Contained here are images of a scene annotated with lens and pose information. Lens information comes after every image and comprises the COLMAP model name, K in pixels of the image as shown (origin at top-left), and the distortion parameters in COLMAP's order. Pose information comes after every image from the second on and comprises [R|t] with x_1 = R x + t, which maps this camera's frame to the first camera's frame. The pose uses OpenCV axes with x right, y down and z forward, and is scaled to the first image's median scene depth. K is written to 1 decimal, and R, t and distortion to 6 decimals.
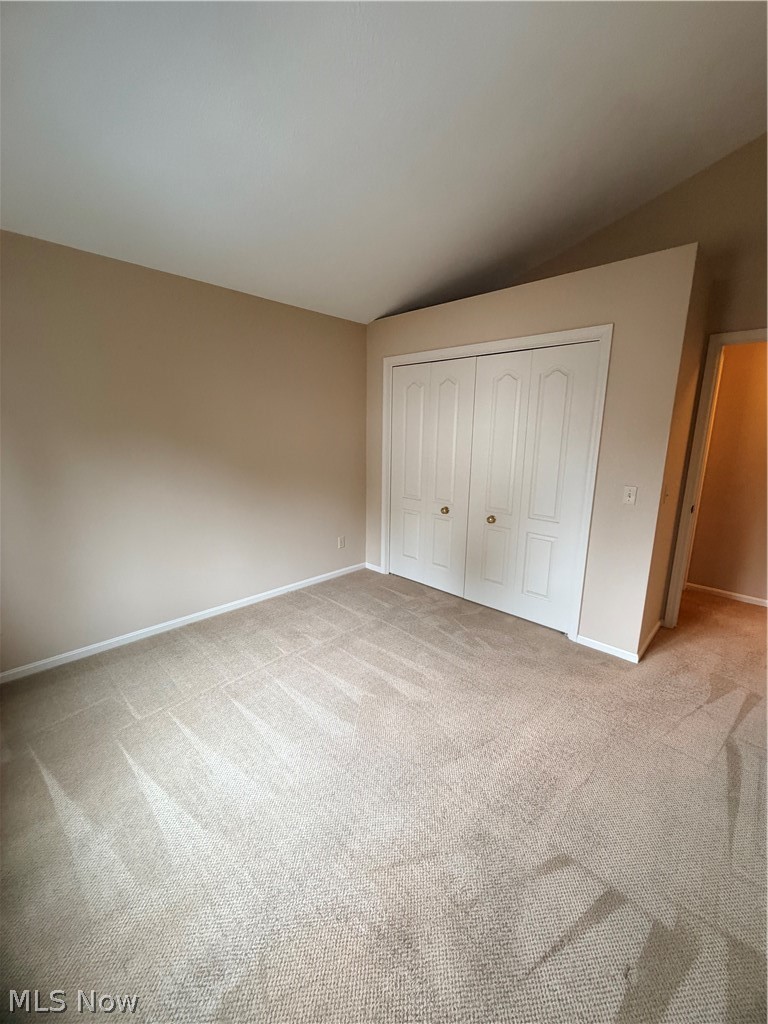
lens RADIAL K [[406.1, 0, 383.1], [0, 406.1, 508.2], [0, 0, 1]] dist [0.000750, -0.000557]
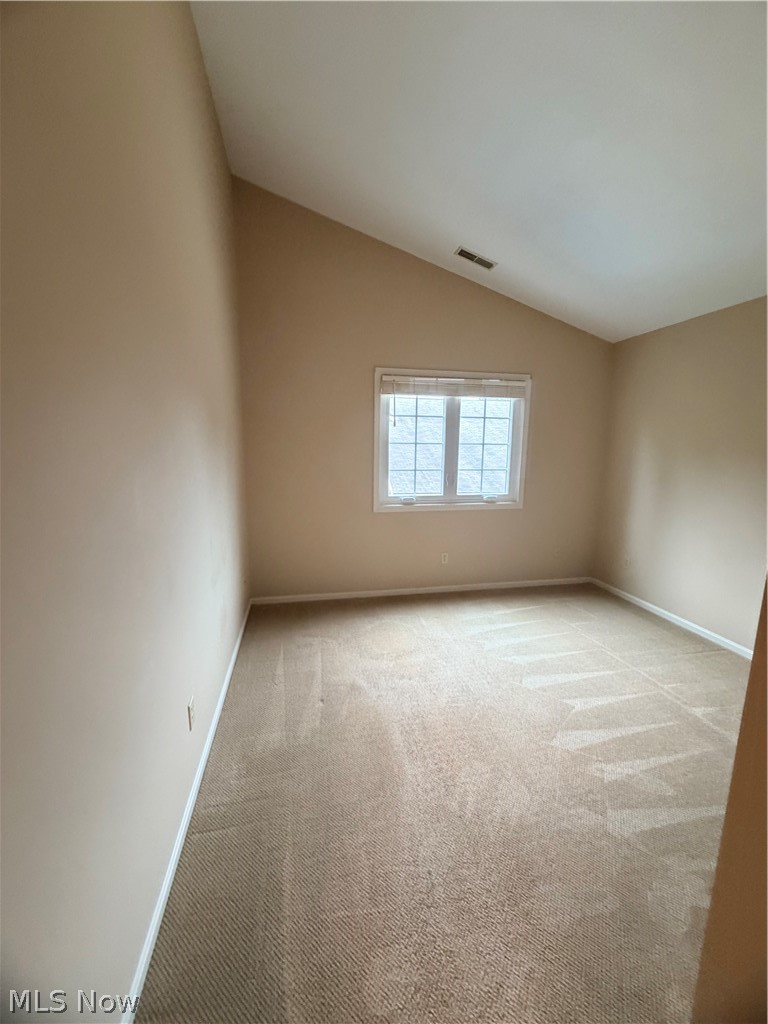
lens RADIAL K [[431.1, 0, 383.0], [0, 431.1, 511.5], [0, 0, 1]] dist [0.000078, -0.000227]
pose [[-0.561429, 0.119432, -0.818861, 1.024947], [-0.181747, 0.947574, 0.262815, -0.190022], [0.807320, 0.296378, -0.510289, 1.011772]]
